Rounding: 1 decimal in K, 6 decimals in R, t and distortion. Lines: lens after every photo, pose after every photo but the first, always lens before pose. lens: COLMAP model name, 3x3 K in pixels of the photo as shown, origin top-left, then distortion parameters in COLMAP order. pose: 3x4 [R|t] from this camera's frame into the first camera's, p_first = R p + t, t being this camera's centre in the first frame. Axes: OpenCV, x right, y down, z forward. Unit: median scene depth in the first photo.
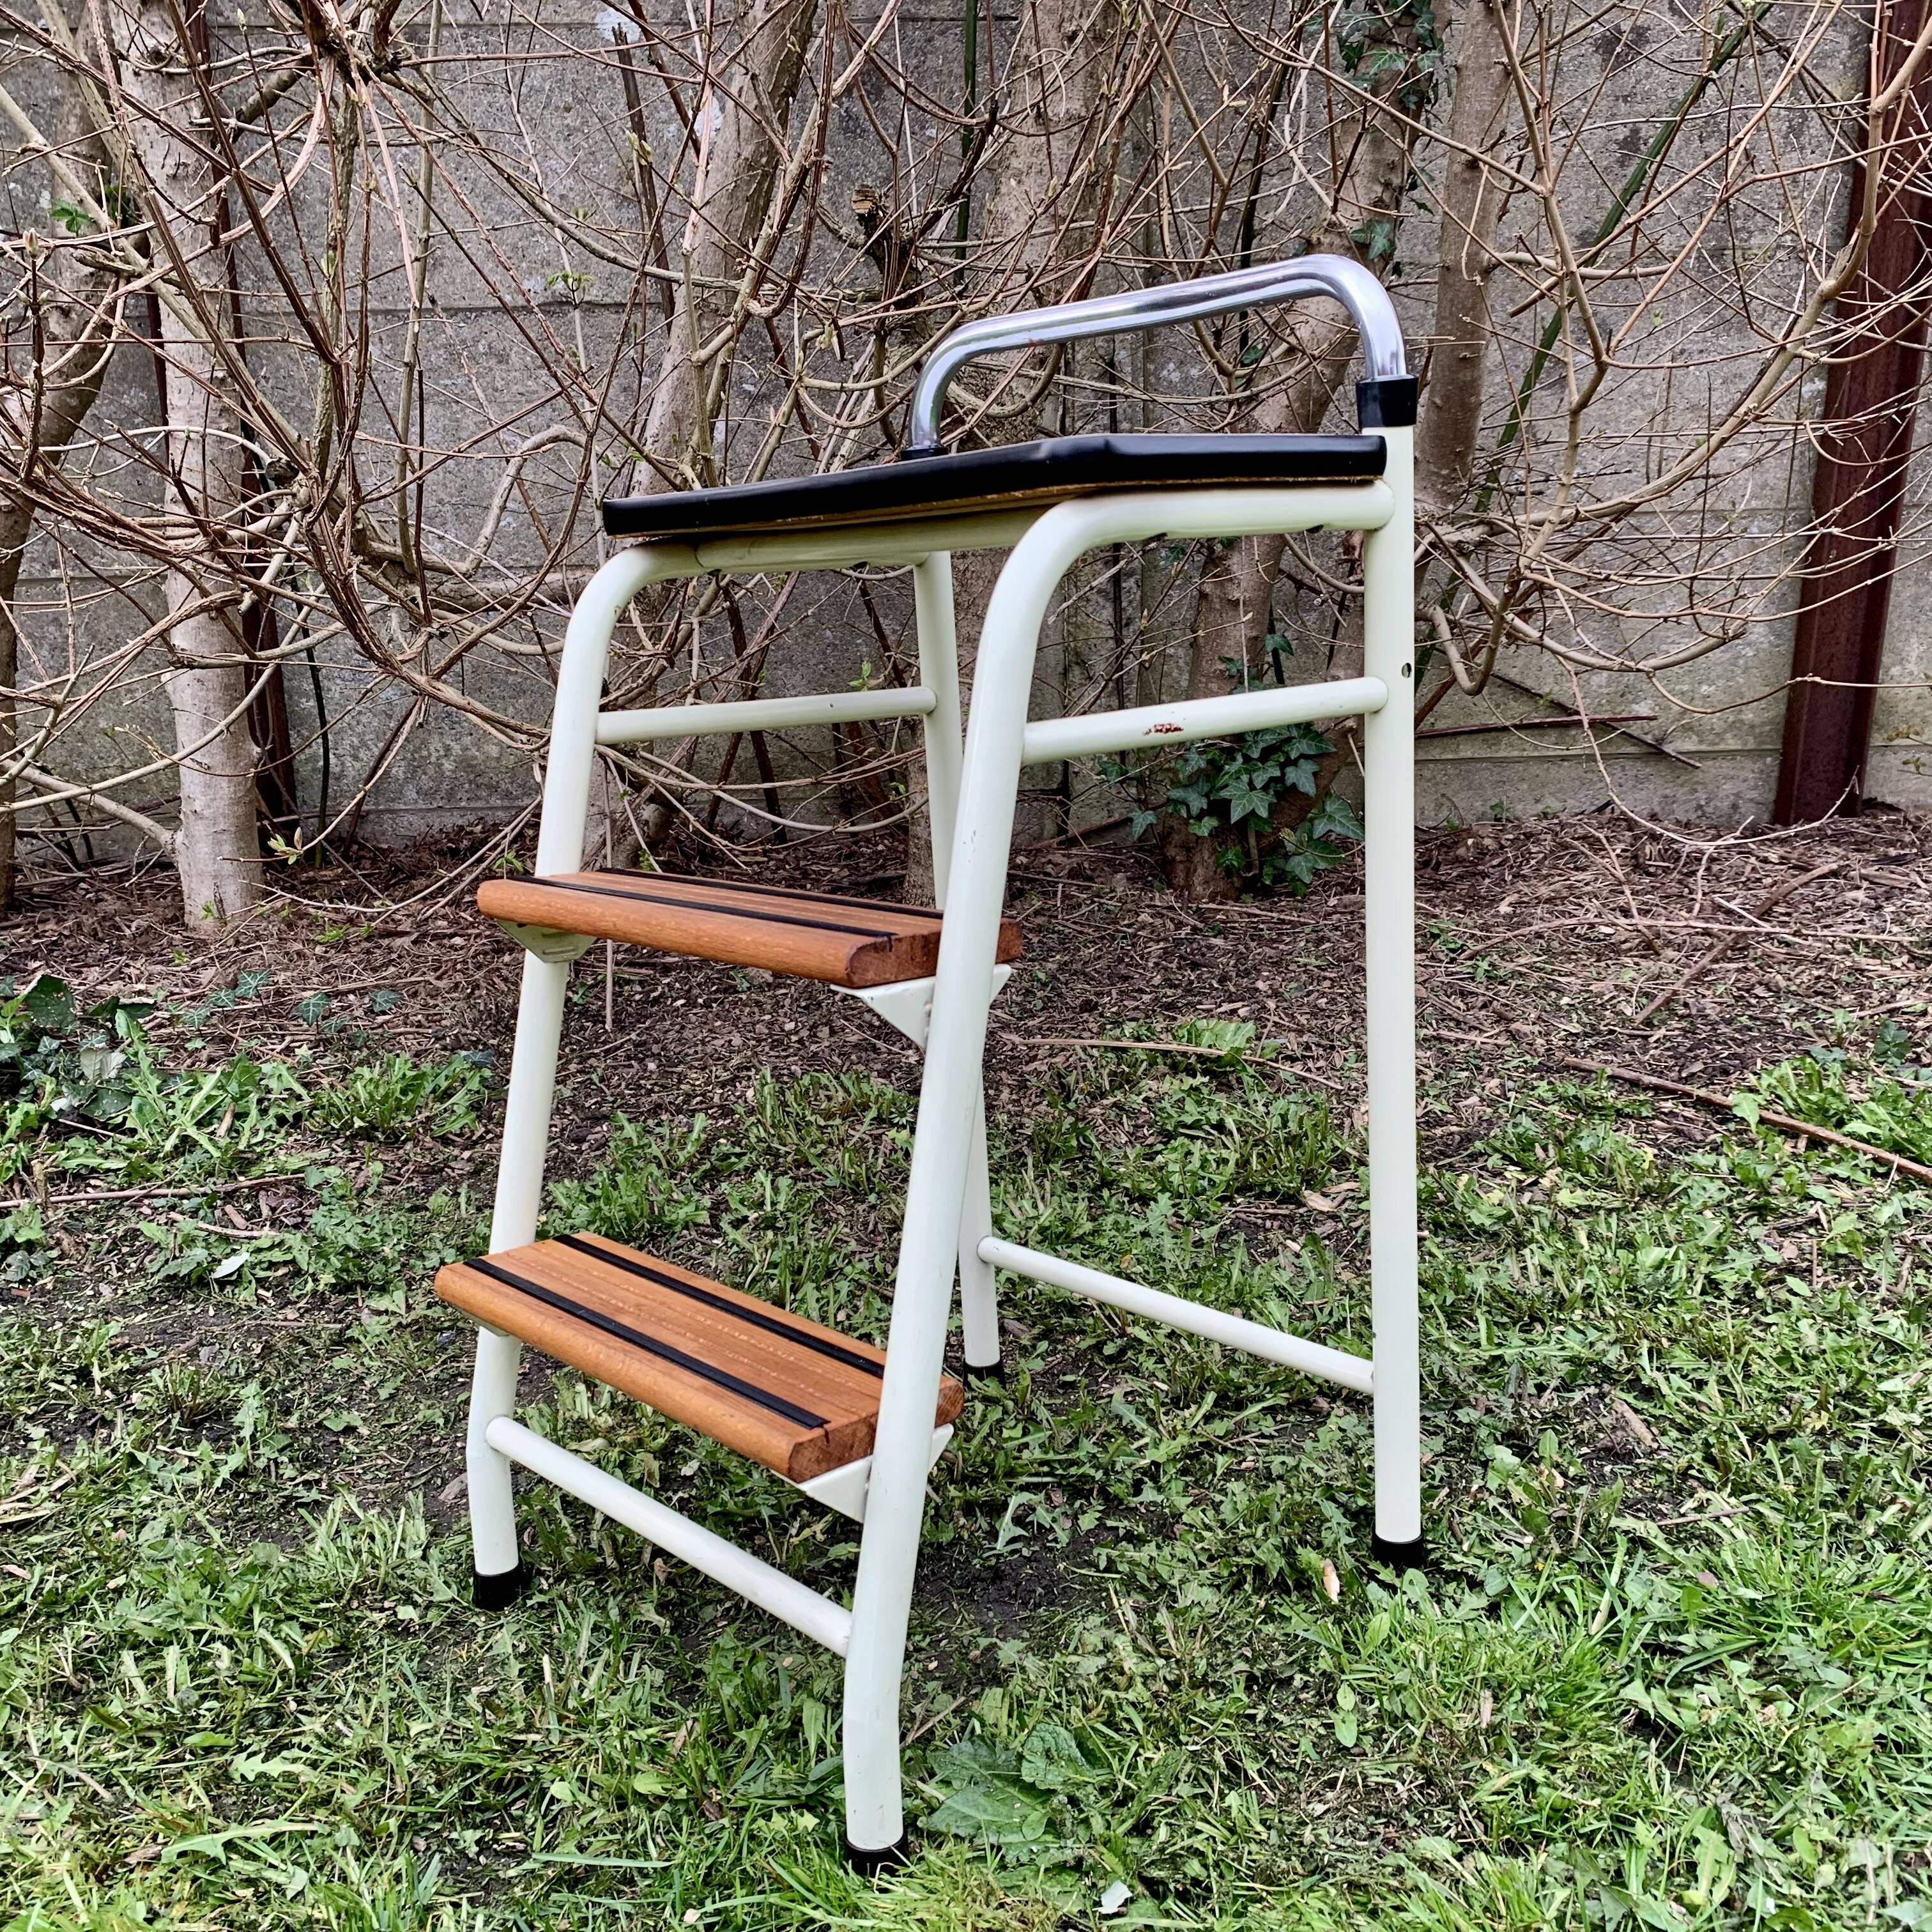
lens RADIAL K [[2278.8, 0, 959.1], [0, 2278.8, 1001.7], [0, 0, 1]] dist [0.122234, -0.415328]
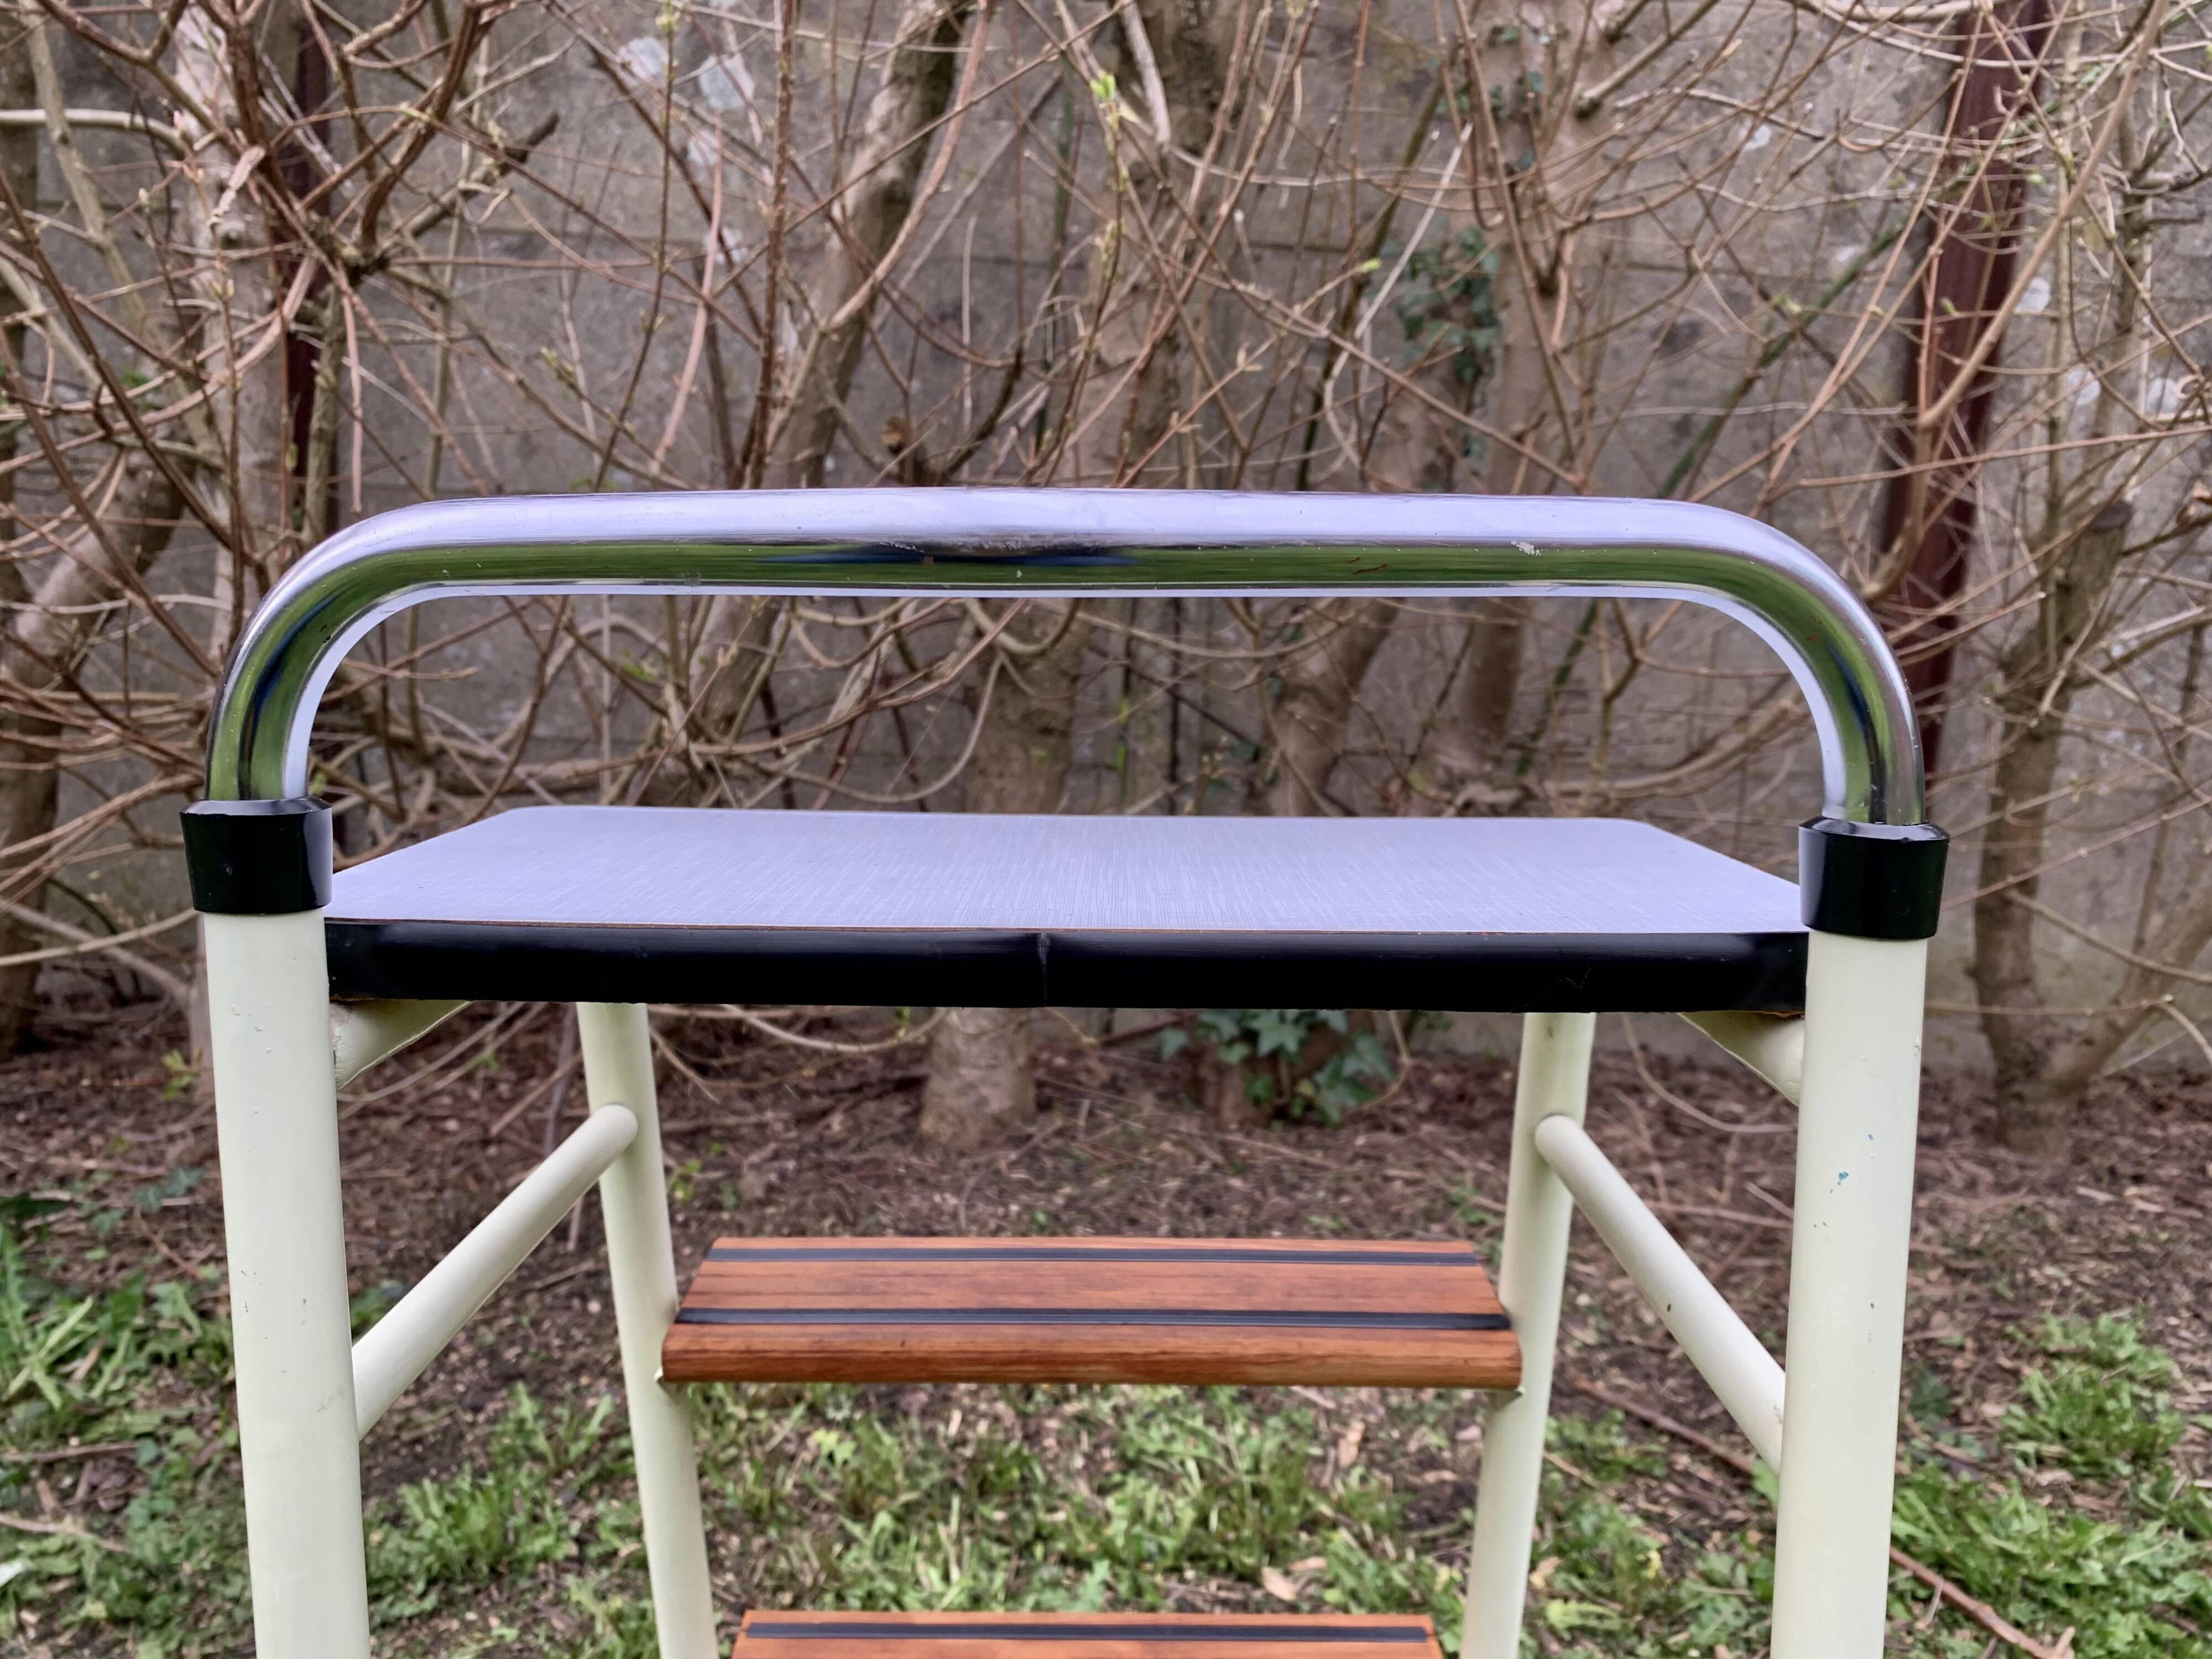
lens RADIAL K [[2007.9, 0, 1126.1], [0, 2007.9, 775.8], [0, 0, 1]] dist [-0.000067, -0.013414]
pose [[0.997298, 0.072914, 0.008909, 0.070295], [-0.070616, 0.985063, -0.157046, -0.088793], [-0.020227, 0.155993, 0.987551, 0.204778]]
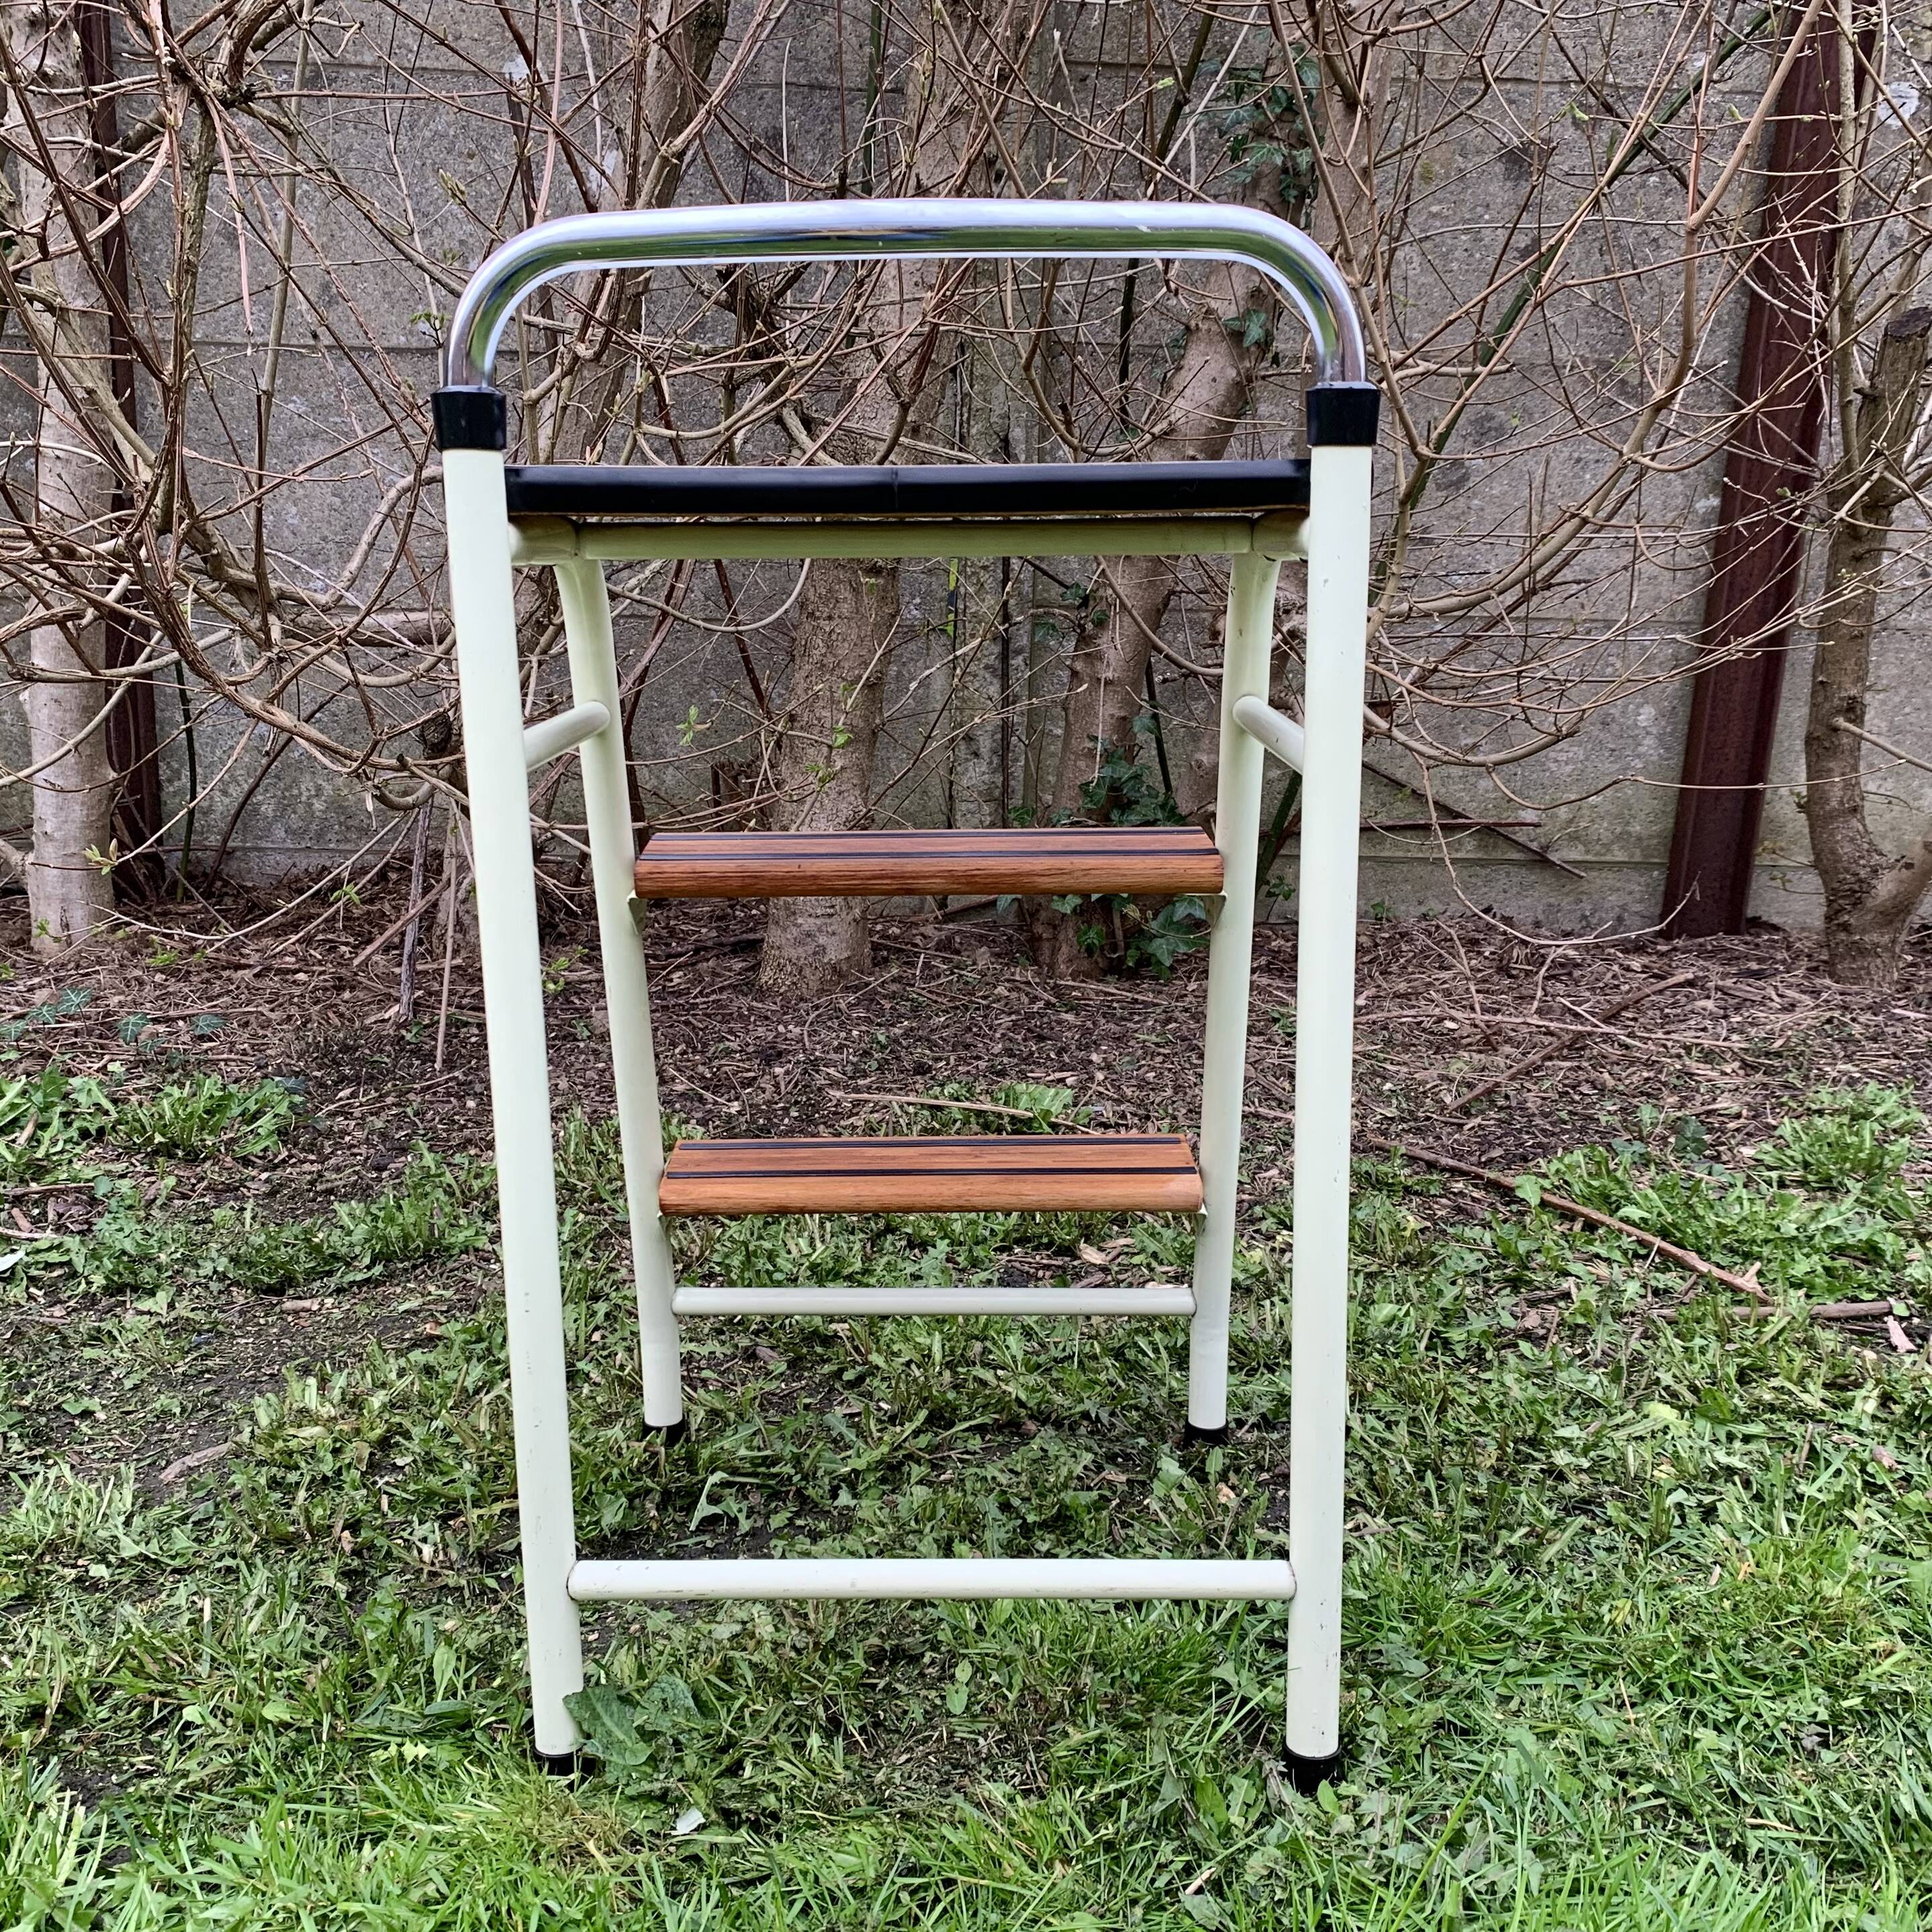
lens RADIAL K [[2383.0, 0, 964.4], [0, 2383.0, 1033.3], [0, 0, 1]] dist [0.174192, -0.645361]
pose [[0.998491, 0.052437, 0.016305, 0.076876], [-0.051859, 0.998073, -0.034063, 0.027848], [-0.018059, 0.033166, 0.999287, -0.061870]]
